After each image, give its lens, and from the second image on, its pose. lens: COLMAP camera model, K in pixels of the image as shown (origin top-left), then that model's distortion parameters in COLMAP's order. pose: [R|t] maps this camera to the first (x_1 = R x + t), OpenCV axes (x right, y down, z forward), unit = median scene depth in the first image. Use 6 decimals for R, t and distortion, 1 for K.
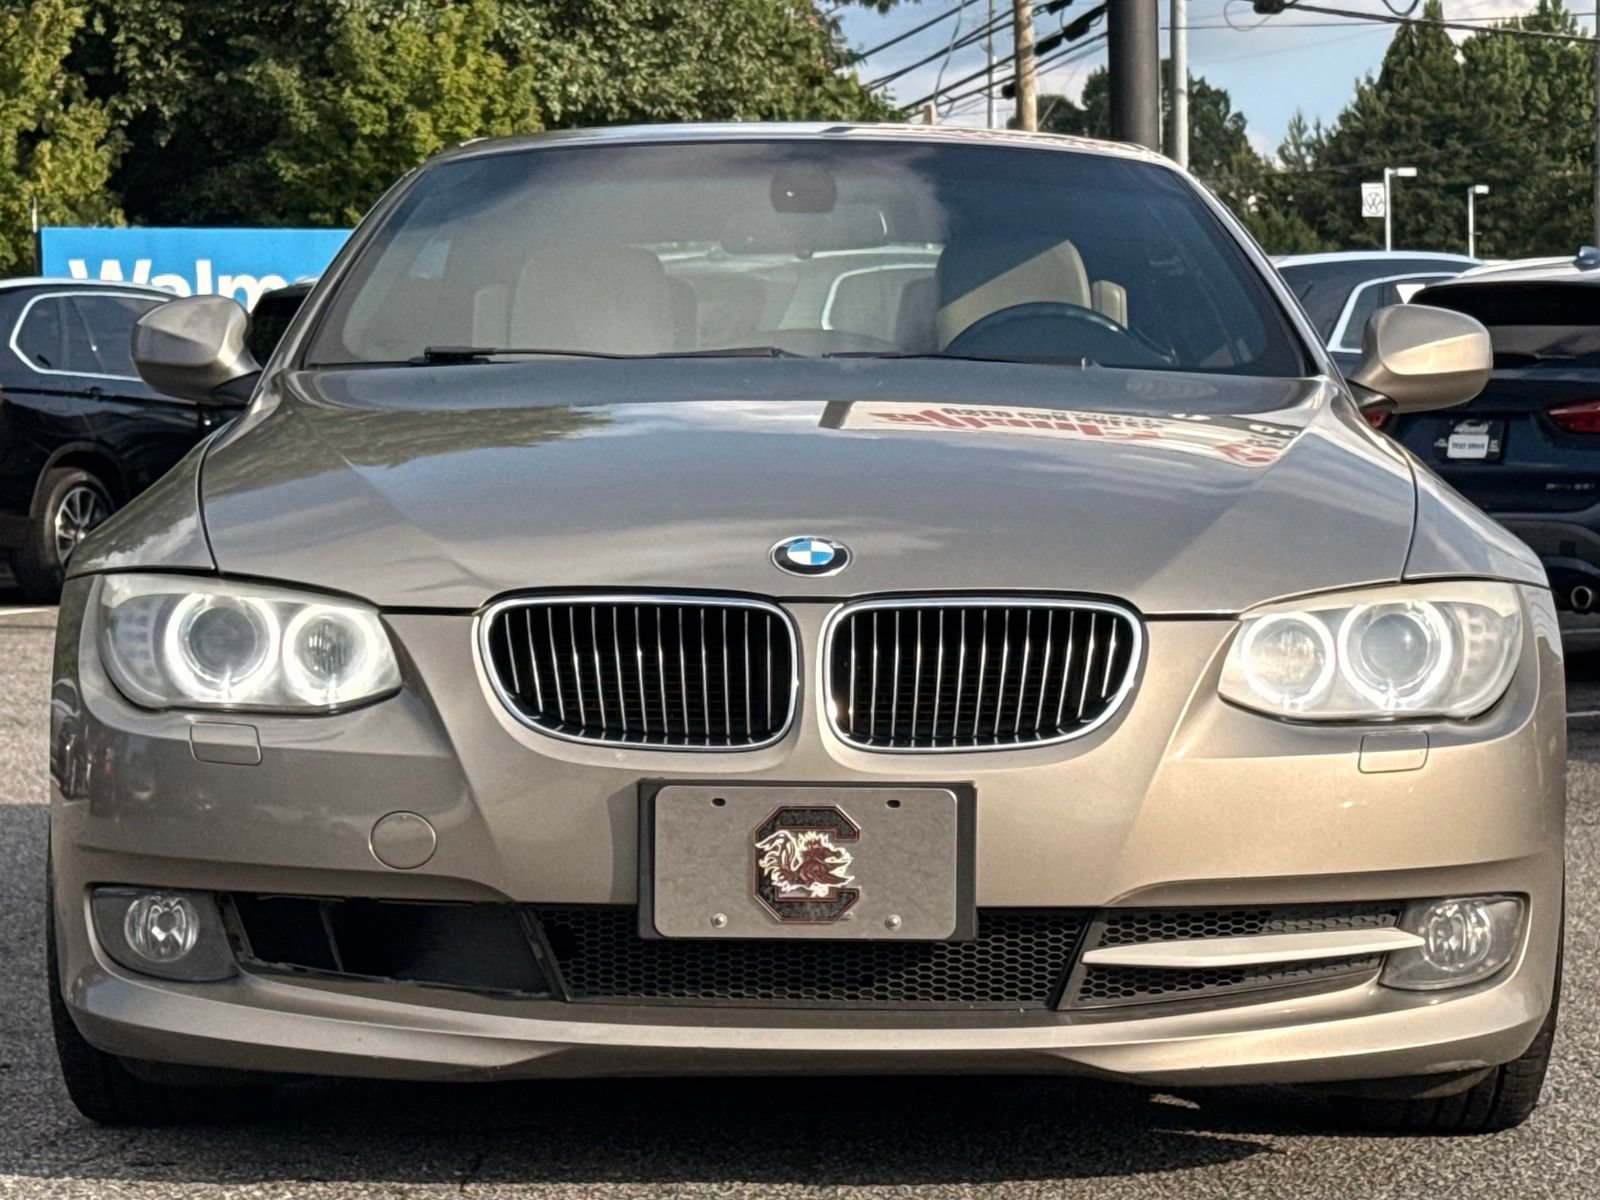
lens RADIAL K [[4448.8, 0, 800.0], [0, 4448.8, 600.0], [0, 0, 1]] dist [0.111878, 0.448111]
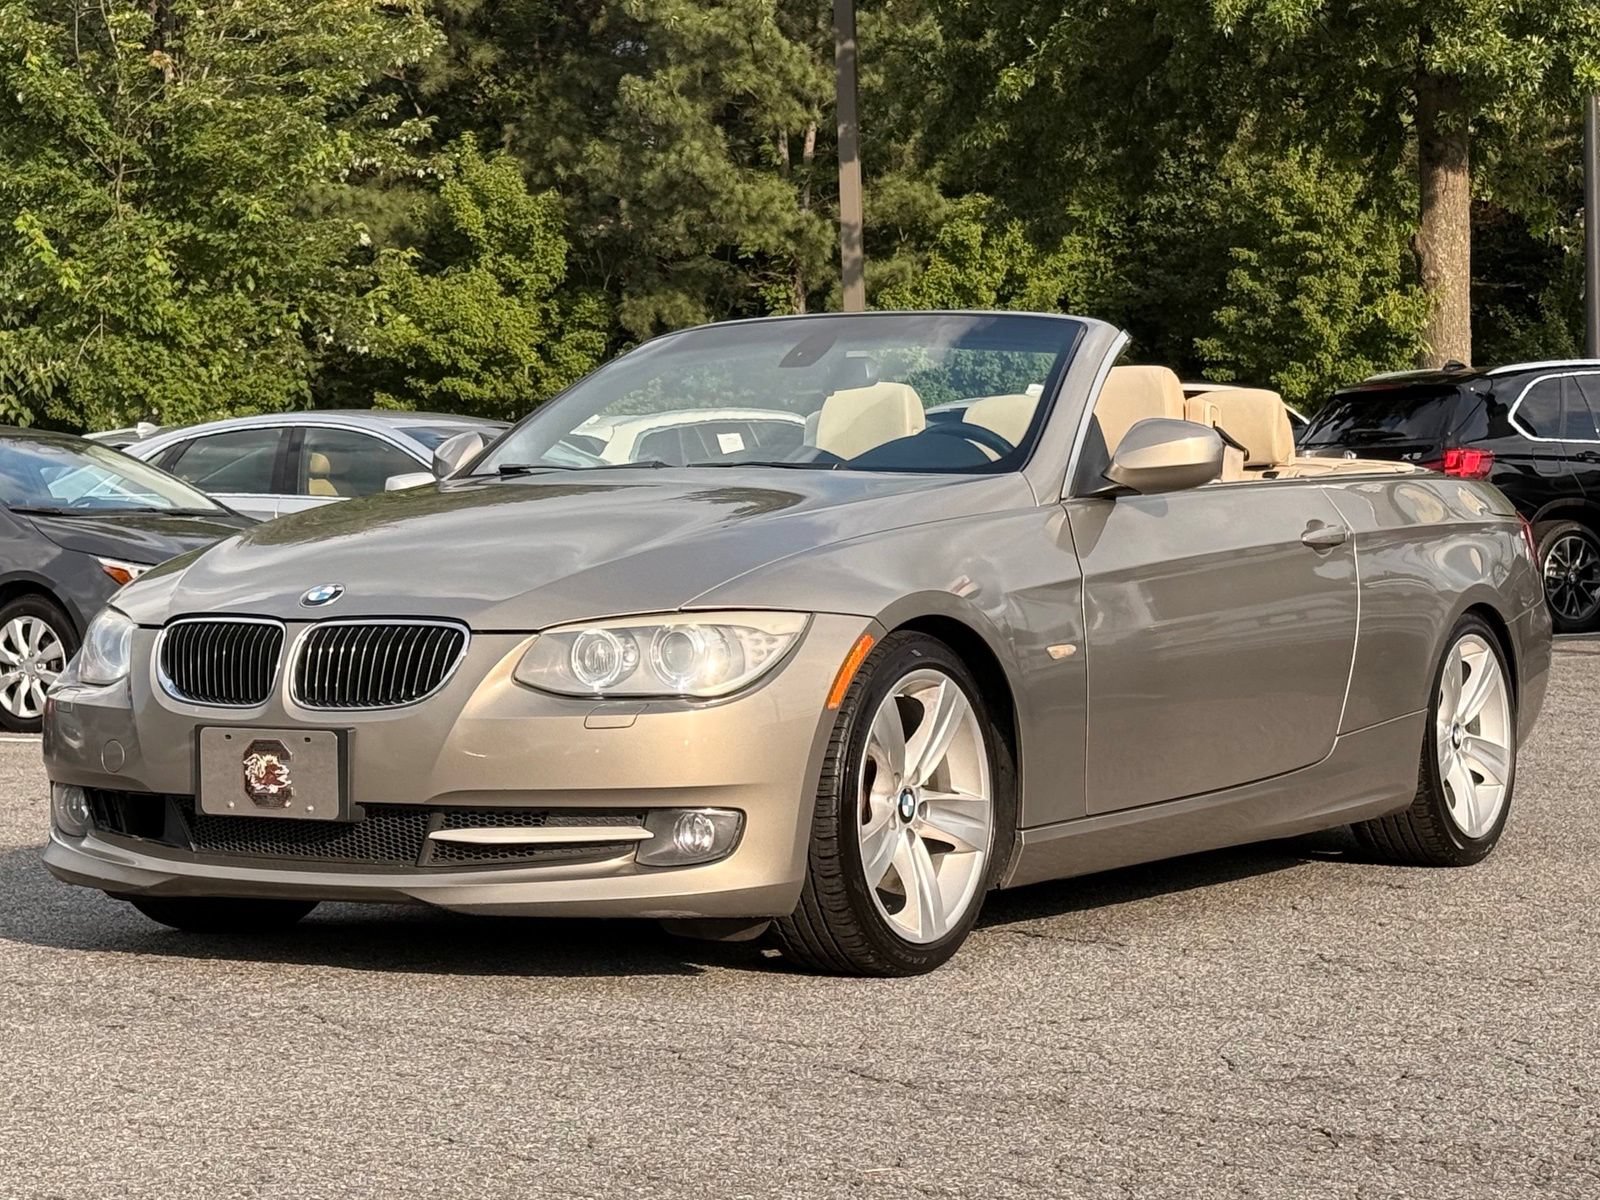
lens RADIAL K [[4137.5, 0, 800.0], [0, 4137.5, 600.0], [0, 0, 1]] dist [0.100895, 1.219160]
pose [[0.848975, 0.002894, -0.528425, 0.999750], [-0.007076, 0.999958, -0.005893, 0.000305], [0.528386, 0.008742, 0.848960, -0.244229]]
